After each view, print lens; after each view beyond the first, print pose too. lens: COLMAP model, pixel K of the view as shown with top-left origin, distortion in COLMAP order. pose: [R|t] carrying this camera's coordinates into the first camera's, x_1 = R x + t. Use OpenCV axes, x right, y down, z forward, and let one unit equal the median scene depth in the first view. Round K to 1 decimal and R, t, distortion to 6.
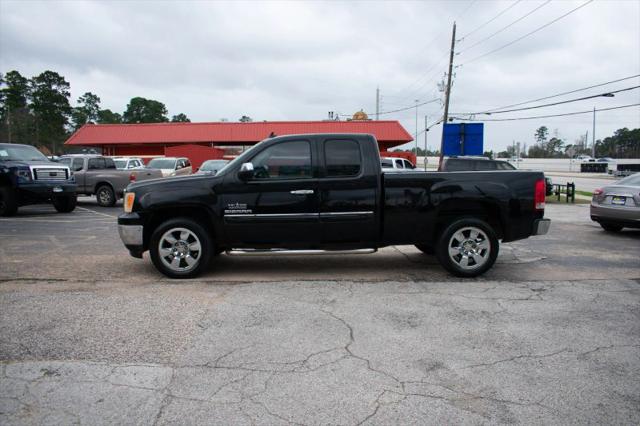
lens RADIAL K [[499.1, 0, 317.7], [0, 499.1, 209.8], [0, 0, 1]] dist [-0.096332, 0.004193]
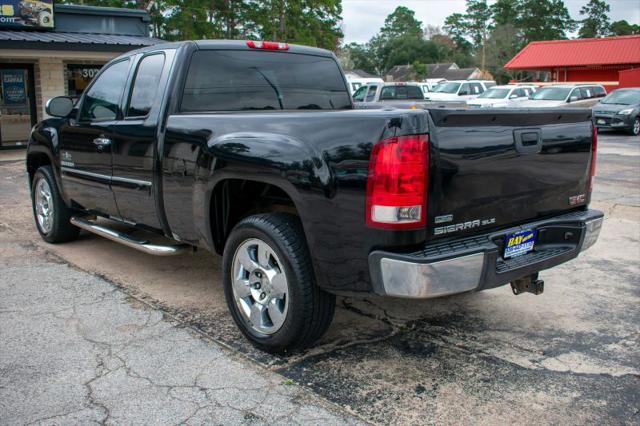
lens RADIAL K [[630.1, 0, 319.3], [0, 630.1, 211.2], [0, 0, 1]] dist [-0.075589, 0.000000]
pose [[0.645564, 0.133897, -0.751876, 0.172754], [-0.061398, 0.990423, 0.123662, -0.014355], [0.761234, -0.033668, 0.647603, 0.155759]]
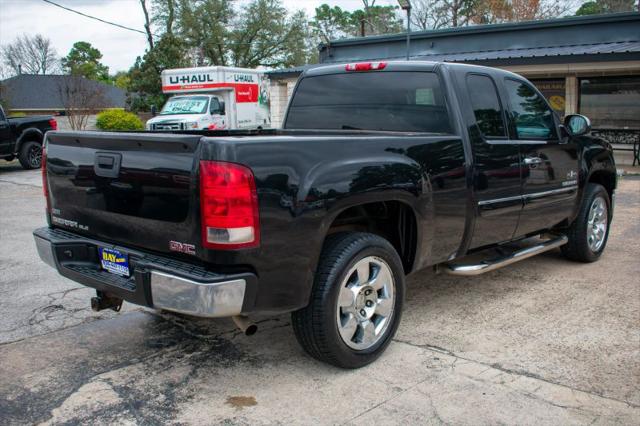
lens RADIAL K [[664.3, 0, 317.9], [0, 664.3, 214.7], [0, 0, 1]] dist [-0.065697, 0.000000]
pose [[-0.687122, 0.116519, -0.717137, 0.173842], [-0.054060, 0.976121, 0.210395, -0.035457], [0.724528, 0.183335, -0.664415, 0.382912]]
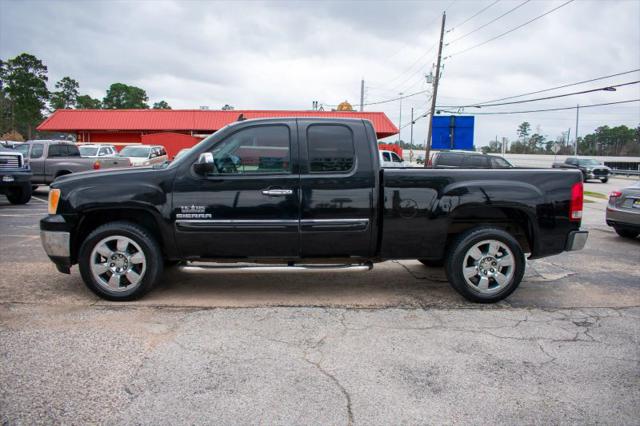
lens RADIAL K [[499.1, 0, 318.3], [0, 499.1, 212.1], [0, 0, 1]] dist [-0.096332, 0.004193]
pose [[0.999143, 0.016797, 0.037834, -0.000725], [-0.017635, 0.999604, 0.021908, -0.005070], [-0.037451, -0.022556, 0.999044, 0.051818]]
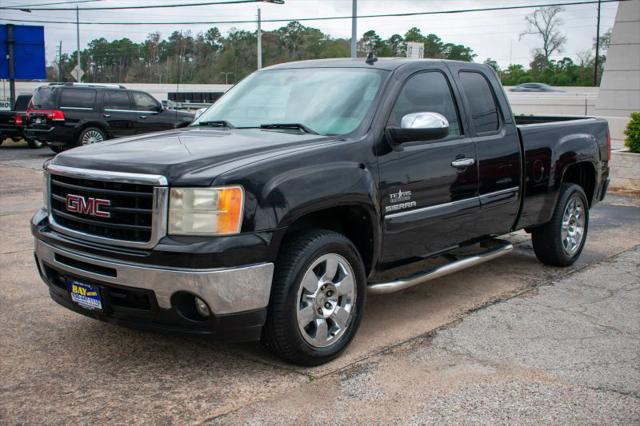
lens RADIAL K [[770.8, 0, 322.1], [0, 770.8, 213.9], [0, 0, 1]] dist [-0.064028, 0.000000]
pose [[0.658253, -0.103098, 0.745703, -0.184528], [0.051362, 0.994420, 0.092146, -0.015113], [-0.751042, -0.022354, 0.659876, 0.120591]]
